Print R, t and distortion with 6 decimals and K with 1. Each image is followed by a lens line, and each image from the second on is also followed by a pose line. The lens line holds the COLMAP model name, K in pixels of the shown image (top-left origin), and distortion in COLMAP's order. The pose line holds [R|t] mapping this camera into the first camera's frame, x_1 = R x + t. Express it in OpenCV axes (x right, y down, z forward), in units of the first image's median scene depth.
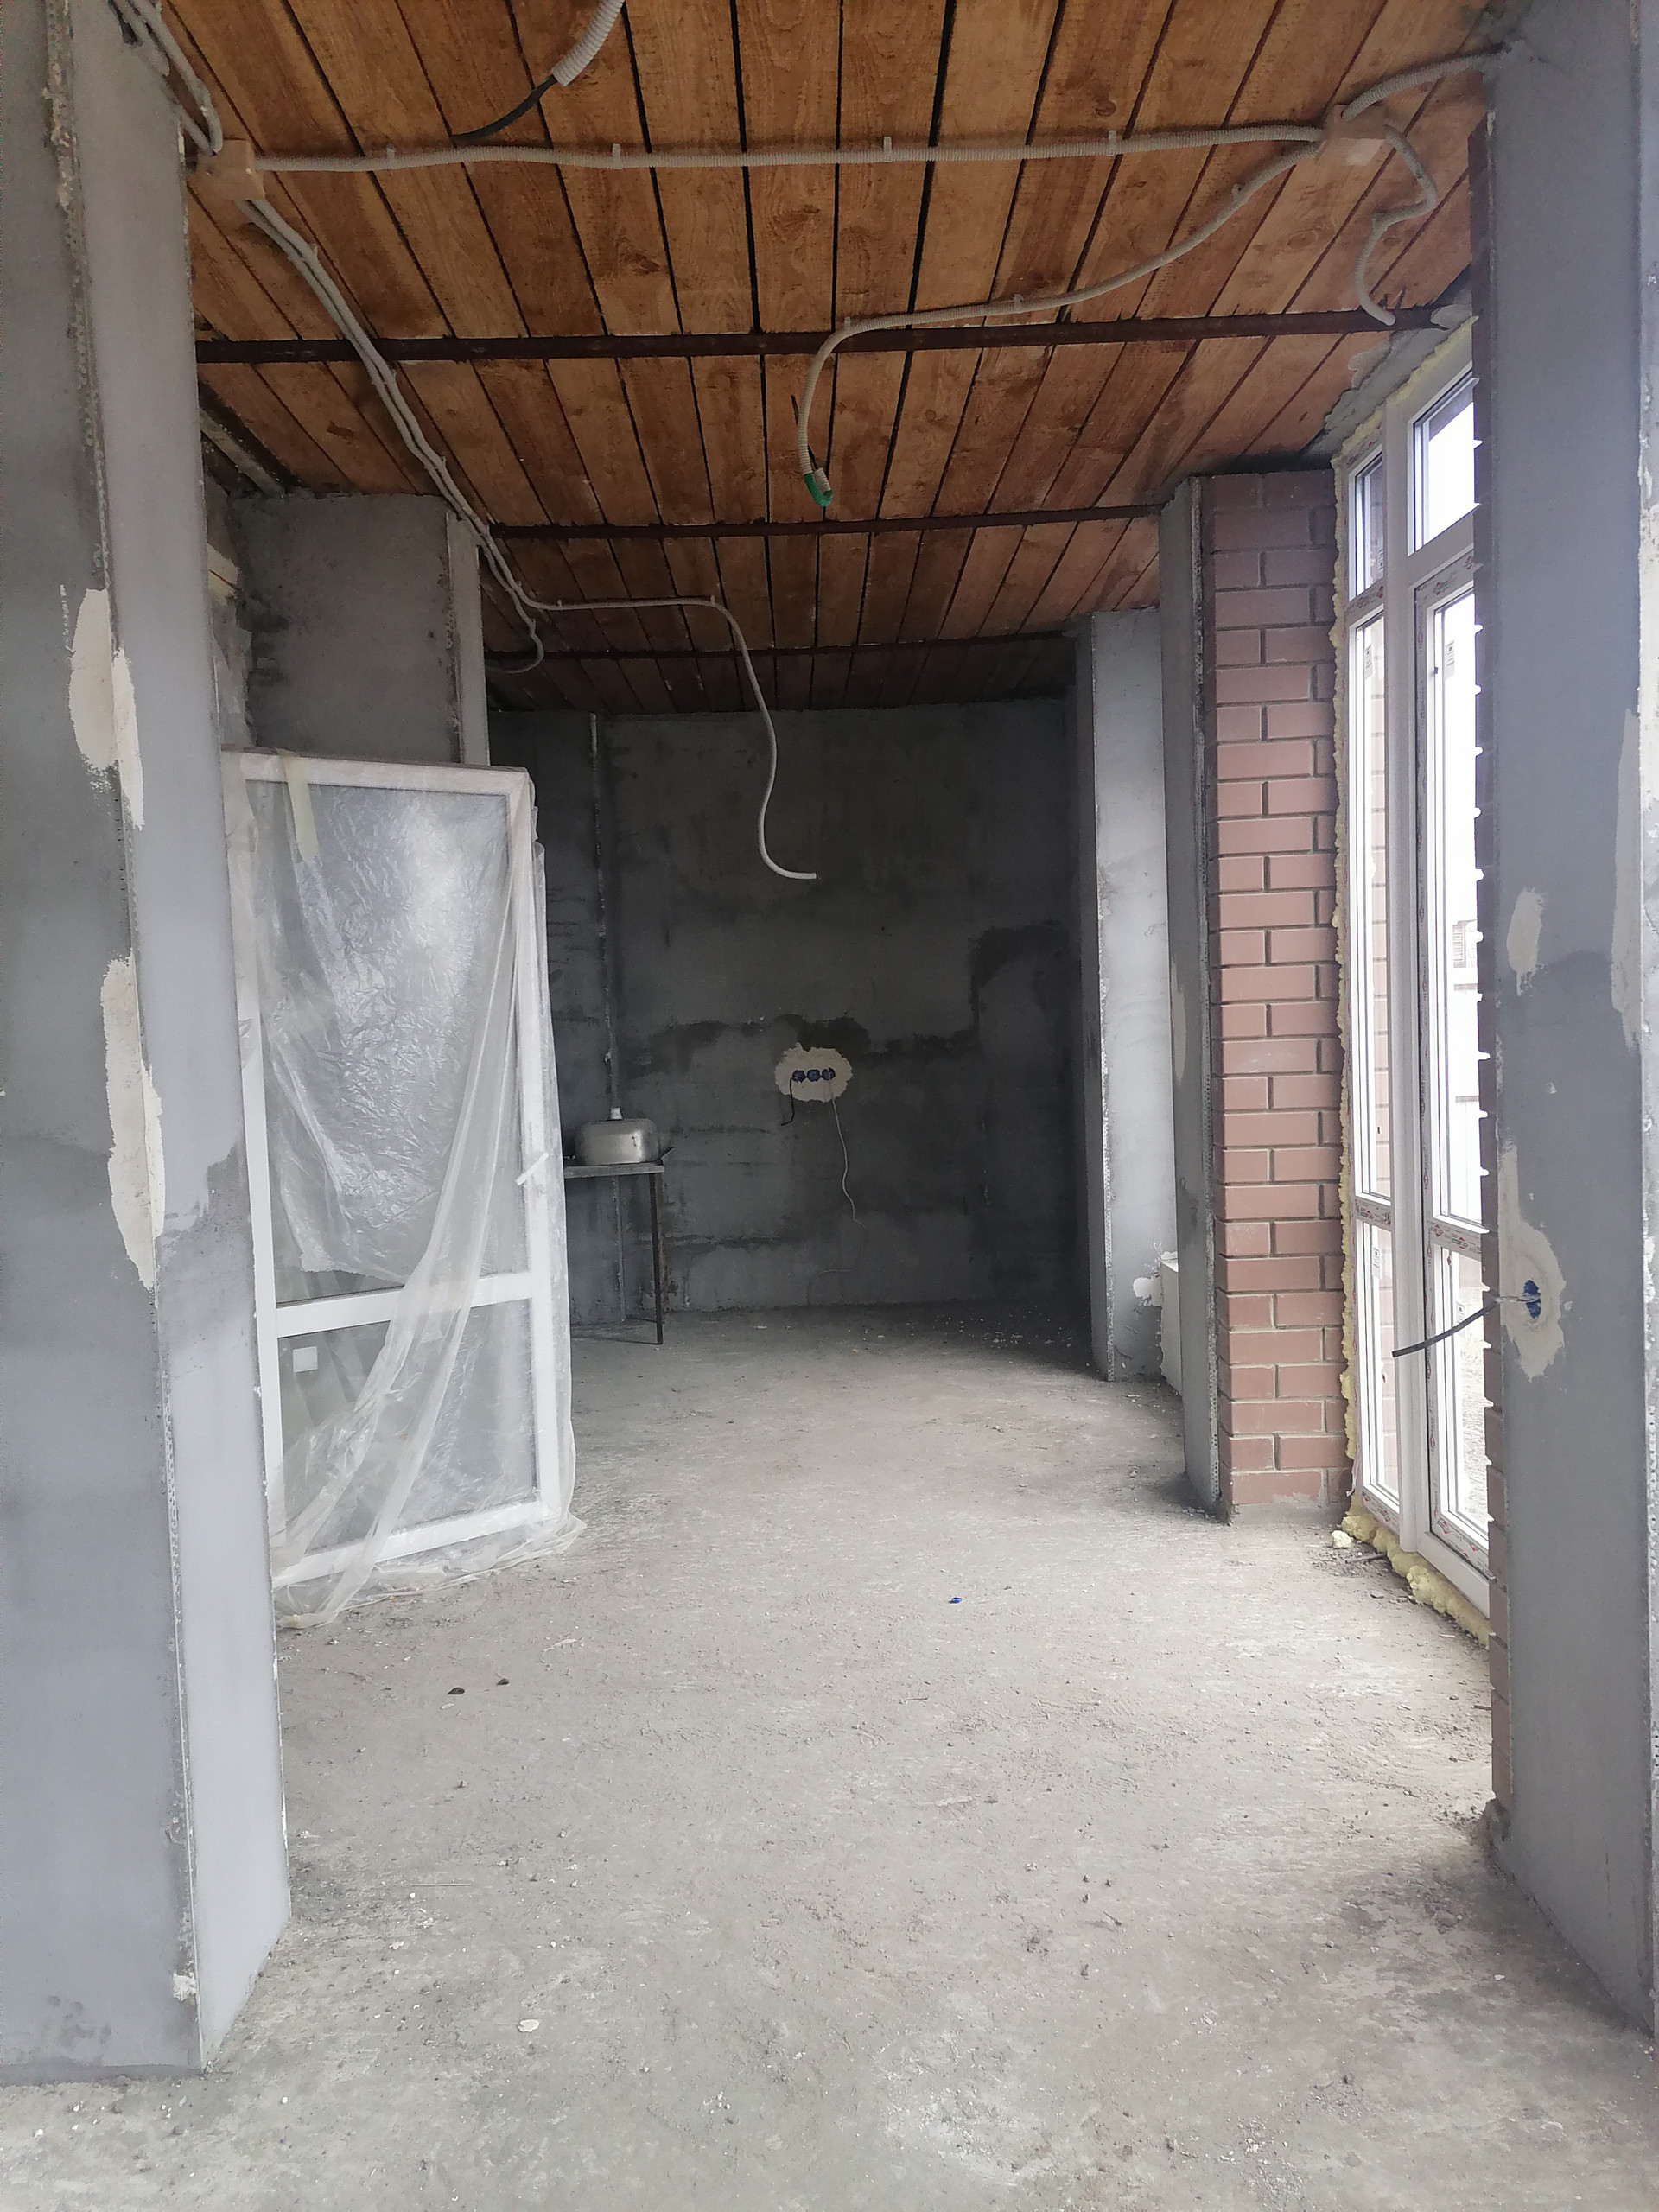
lens RADIAL K [[1719.9, 0, 828.5], [0, 1719.9, 1109.3], [0, 0, 1]] dist [0.112843, -0.120162]
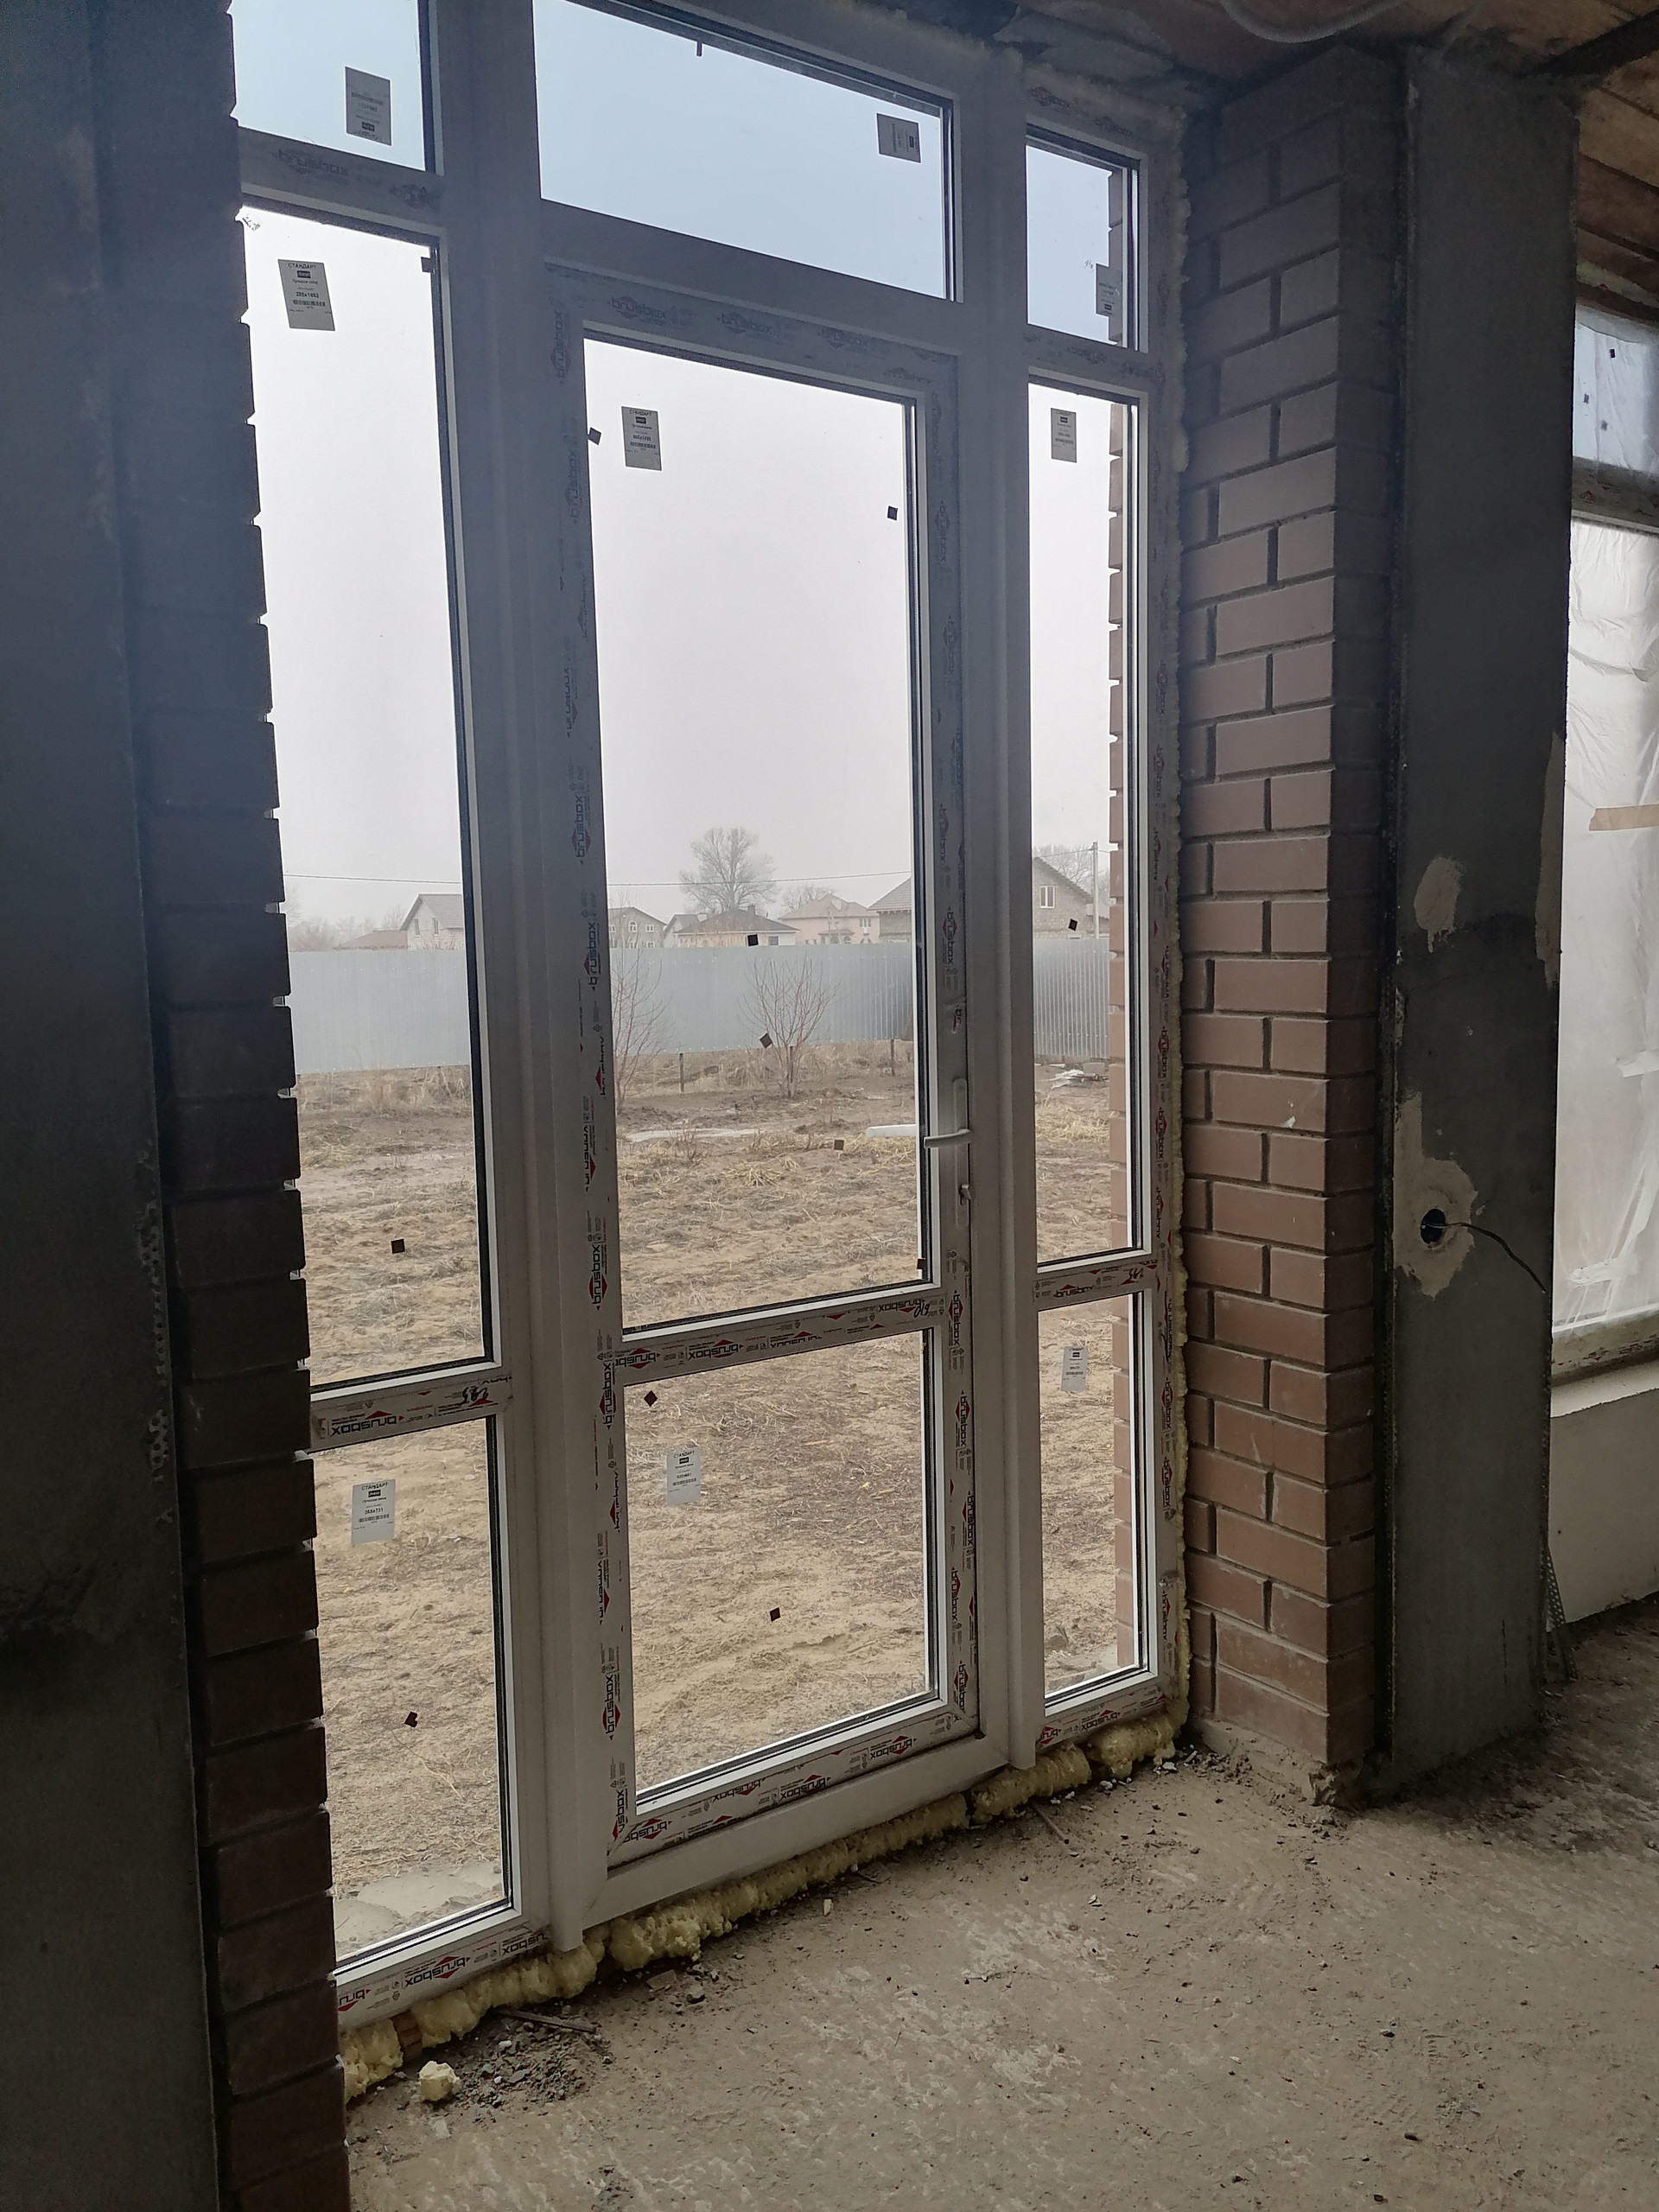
lens RADIAL K [[1719.9, 0, 829.1], [0, 1719.9, 1100.2], [0, 0, 1]] dist [0.112843, -0.120162]
pose [[-0.569559, -0.030989, 0.821366, -0.285717], [0.087568, 0.991314, 0.098124, -0.112893], [-0.817273, 0.127813, -0.561898, 1.925862]]
